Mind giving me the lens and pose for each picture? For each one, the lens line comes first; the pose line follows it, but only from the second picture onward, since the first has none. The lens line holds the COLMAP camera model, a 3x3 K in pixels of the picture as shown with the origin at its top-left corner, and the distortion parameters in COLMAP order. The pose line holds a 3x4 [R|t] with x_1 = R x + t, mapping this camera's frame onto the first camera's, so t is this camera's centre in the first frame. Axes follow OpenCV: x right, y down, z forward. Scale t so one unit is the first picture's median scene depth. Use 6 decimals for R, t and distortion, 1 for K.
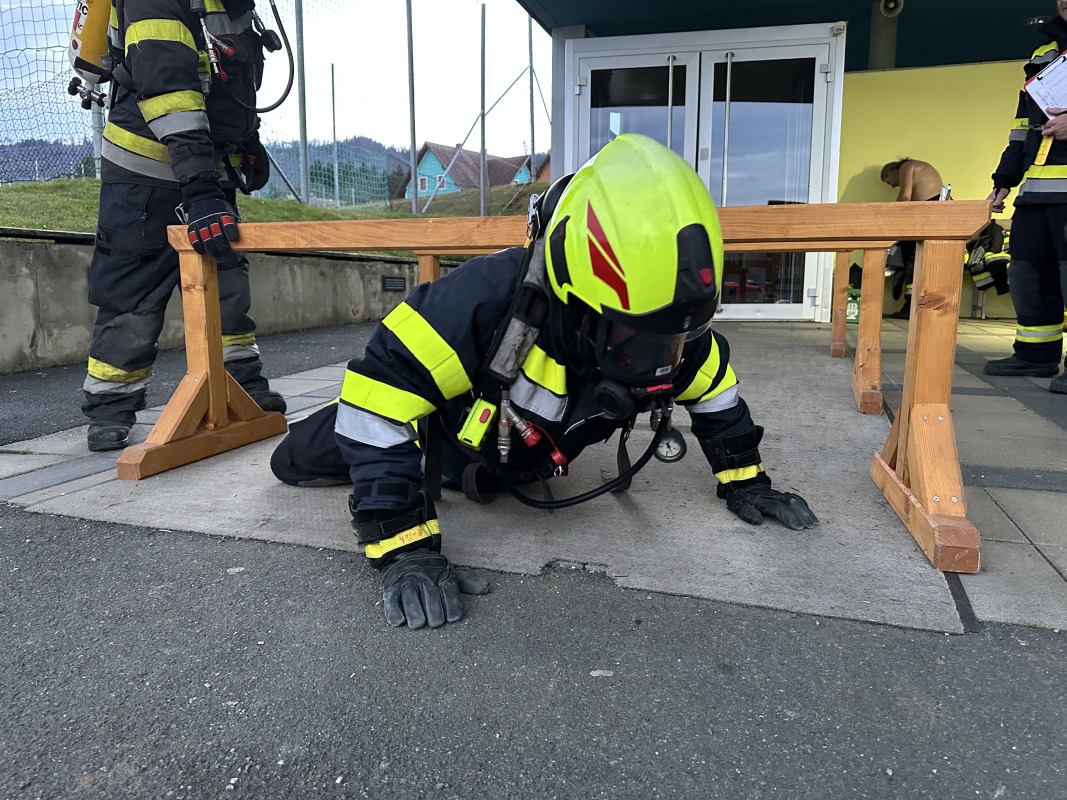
lens RADIAL K [[743.5, 0, 530.1], [0, 743.5, 397.2], [0, 0, 1]] dist [0.051349, -0.070805]
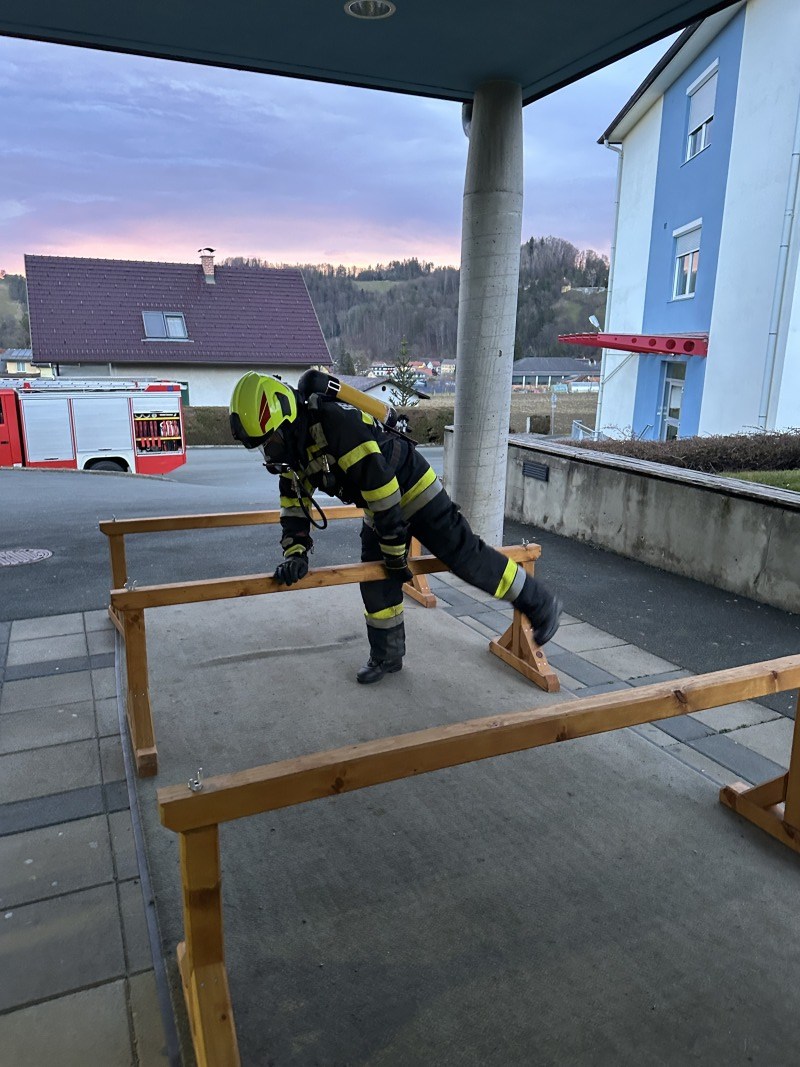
lens RADIAL K [[759.3, 0, 392.2], [0, 759.3, 526.9], [0, 0, 1]] dist [0.039199, -0.056587]
pose [[-0.734804, 0.141882, -0.663274, 1.701614], [-0.124312, 0.933143, 0.337329, -1.353343], [0.666791, 0.330323, -0.668039, 3.682527]]
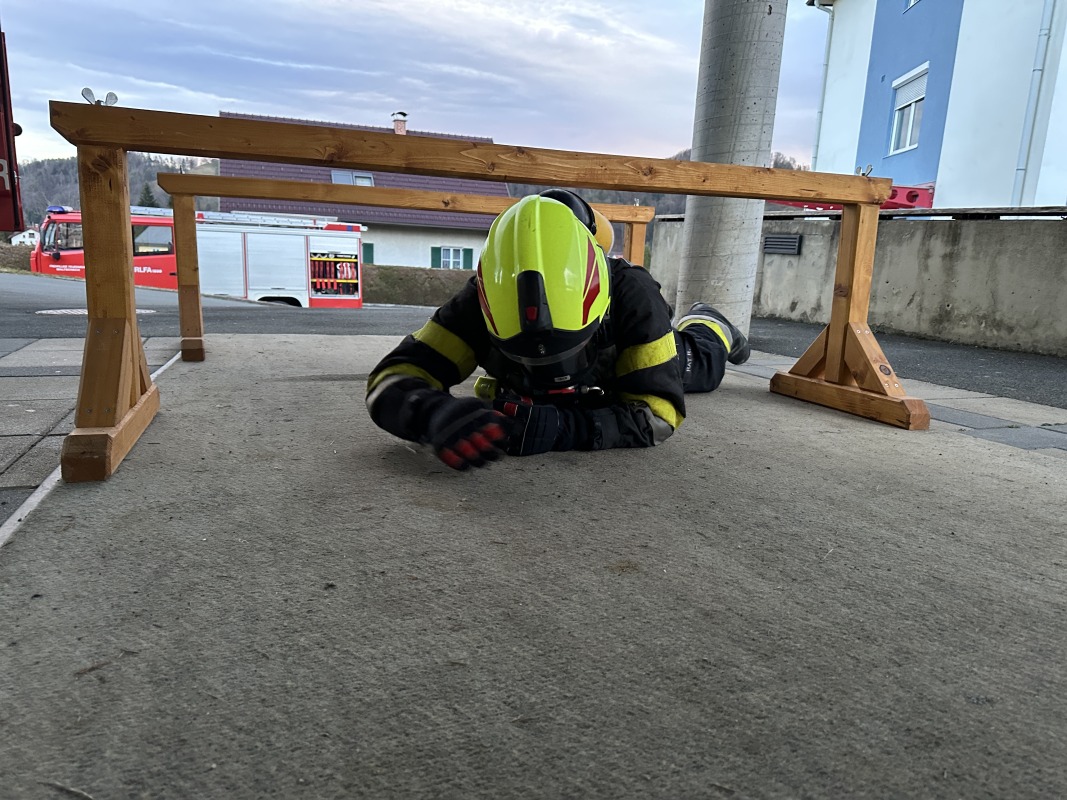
lens RADIAL K [[743.5, 0, 540.0], [0, 743.5, 391.1], [0, 0, 1]] dist [0.051349, -0.070805]
pose [[-0.767340, 0.085717, -0.635486, 1.083204], [-0.150014, 0.939529, 0.307867, -0.443258], [0.623447, 0.331570, -0.708079, 3.043721]]
